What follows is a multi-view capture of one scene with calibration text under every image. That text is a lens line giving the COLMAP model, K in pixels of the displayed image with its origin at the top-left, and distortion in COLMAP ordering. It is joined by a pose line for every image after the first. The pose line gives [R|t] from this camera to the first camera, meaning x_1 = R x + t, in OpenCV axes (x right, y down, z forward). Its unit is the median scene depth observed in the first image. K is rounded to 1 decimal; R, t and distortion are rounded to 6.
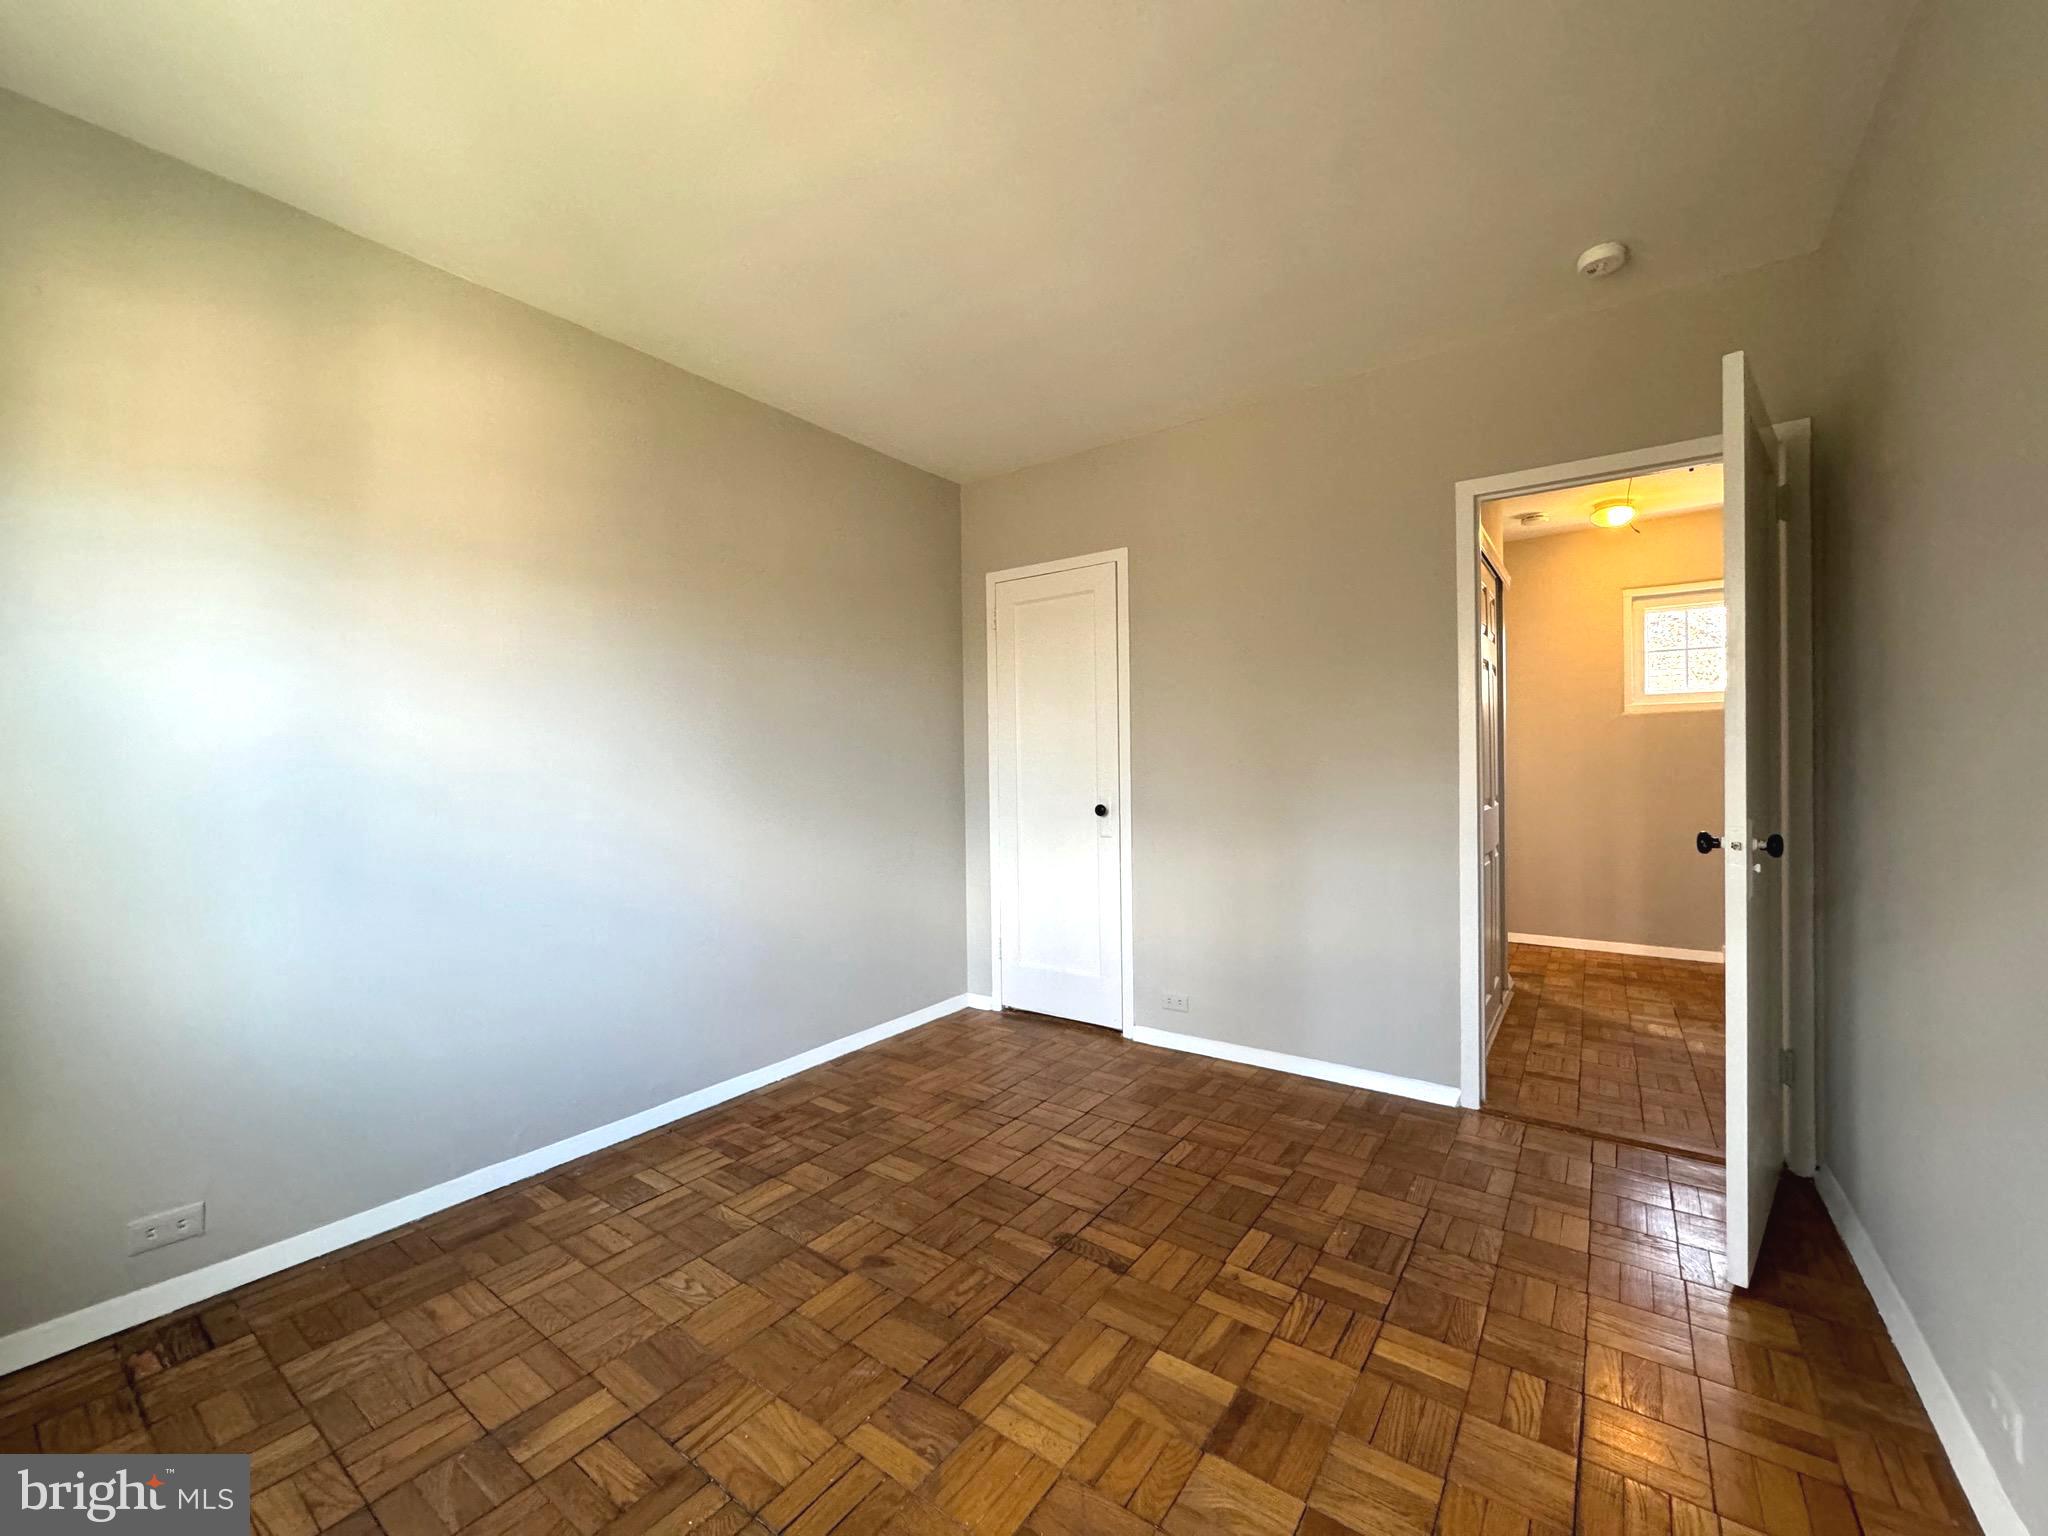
lens RADIAL K [[814.1, 0, 1024.0], [0, 814.1, 768.0], [0, 0, 1]] dist [-0.002652, 0.000053]
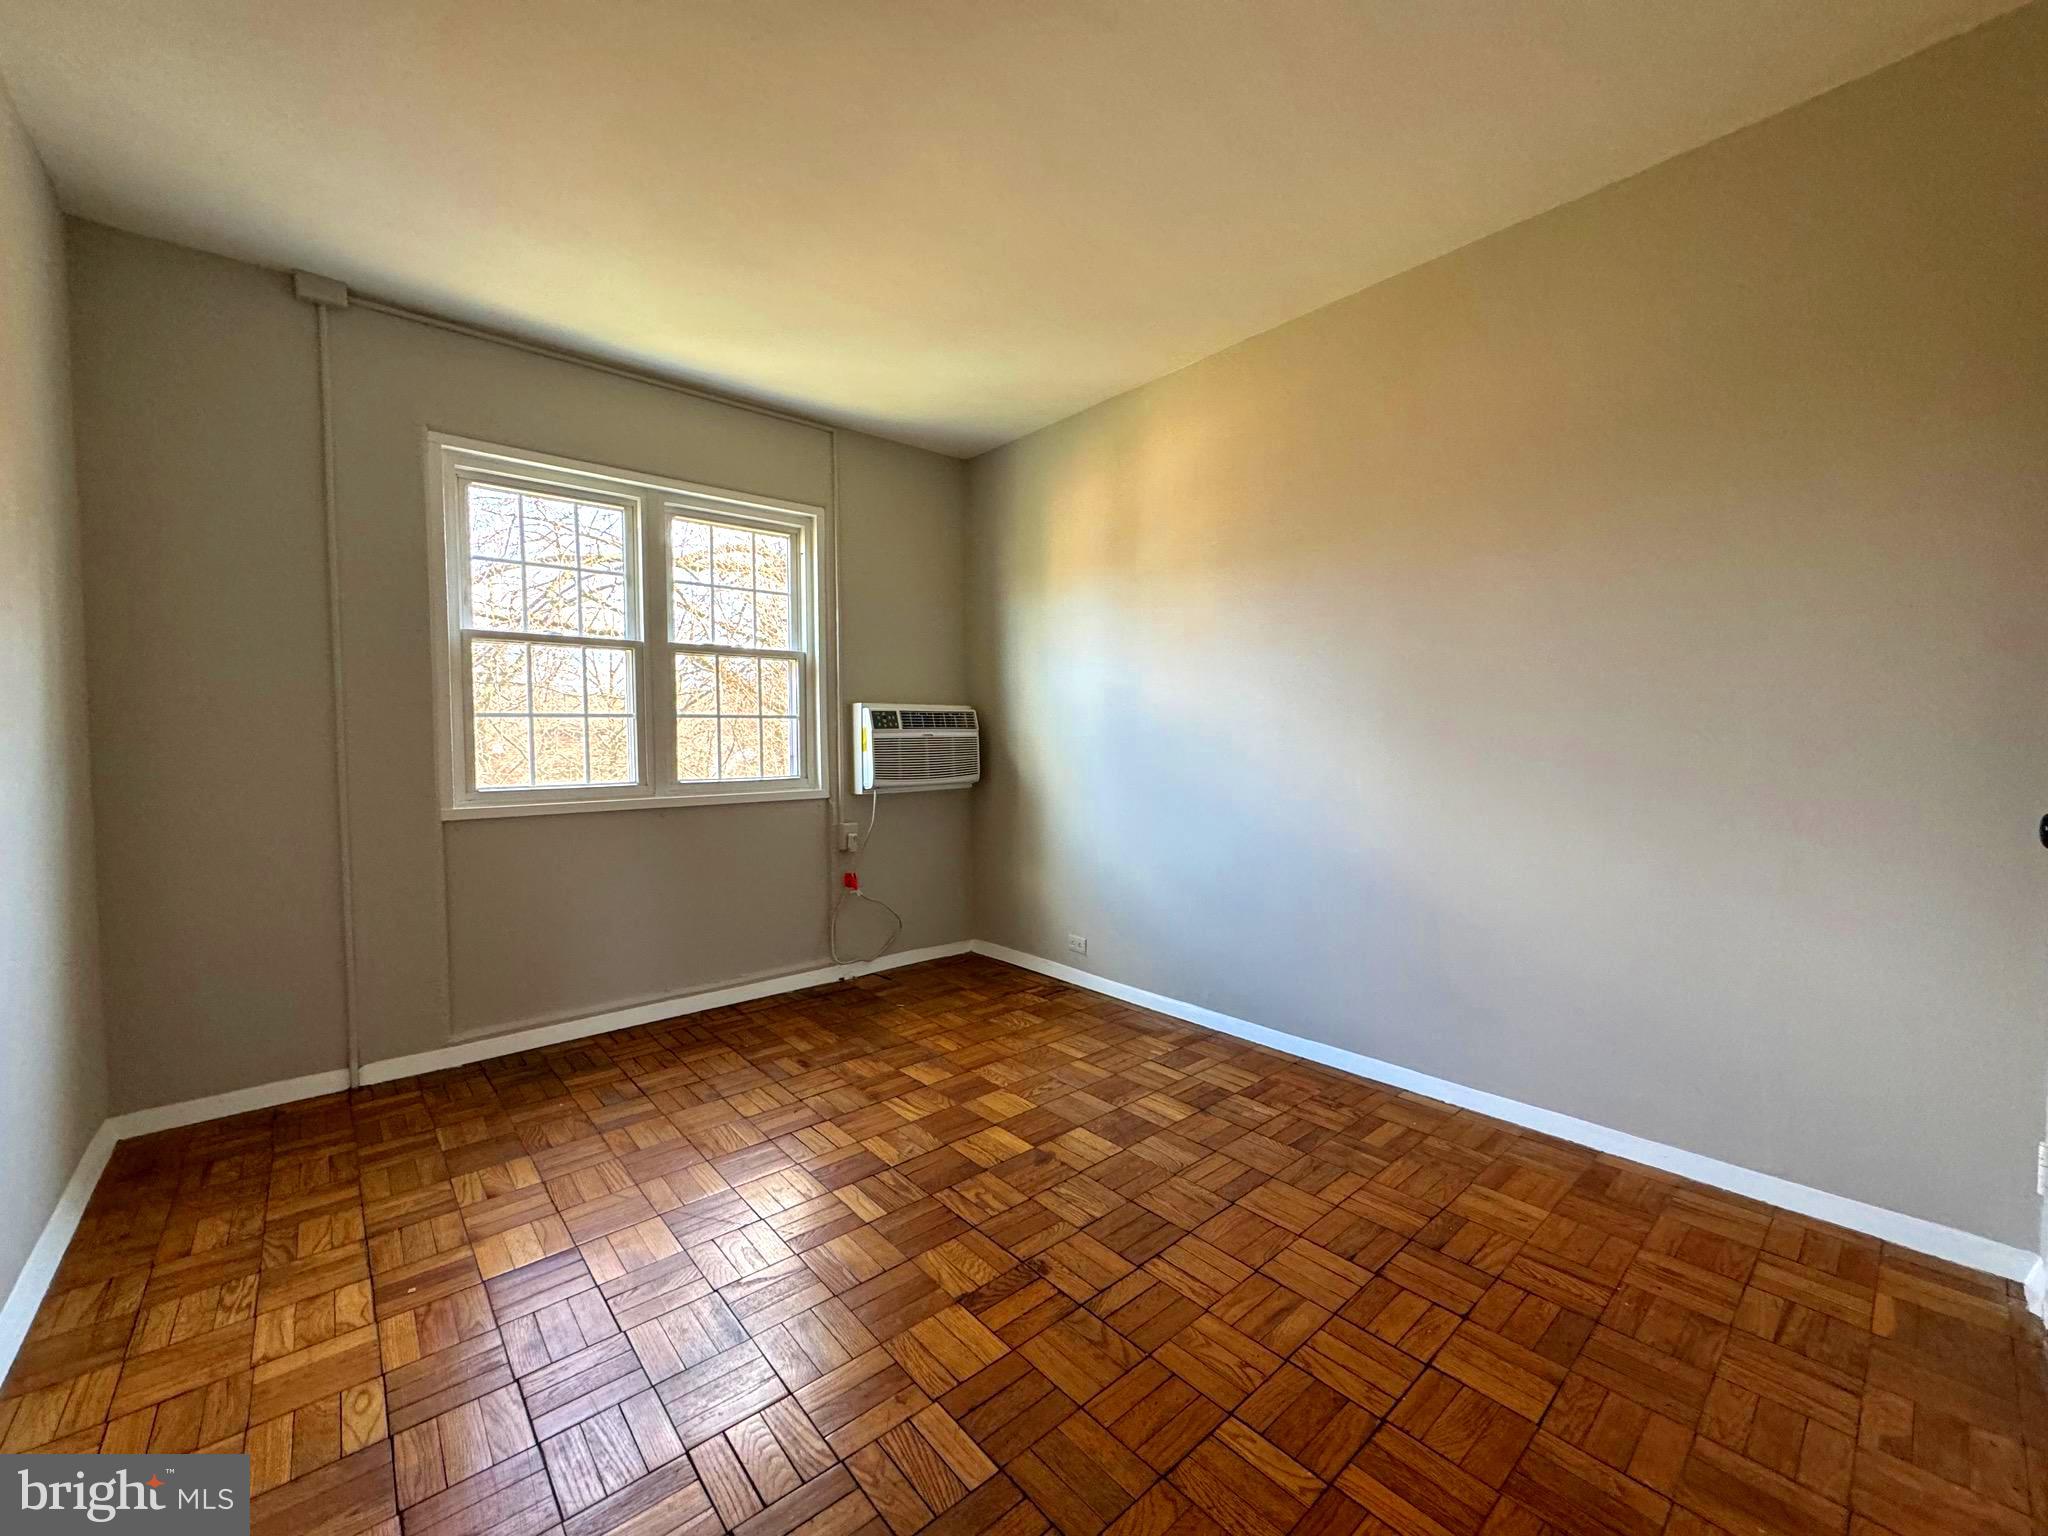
lens RADIAL K [[814.1, 0, 1024.0], [0, 814.1, 768.0], [0, 0, 1]] dist [-0.002652, 0.000053]
pose [[-0.221945, 0.047819, -0.973886, 0.703293], [0.004726, 0.998838, 0.047967, 0.015221], [0.975048, 0.006043, -0.221913, 0.965631]]
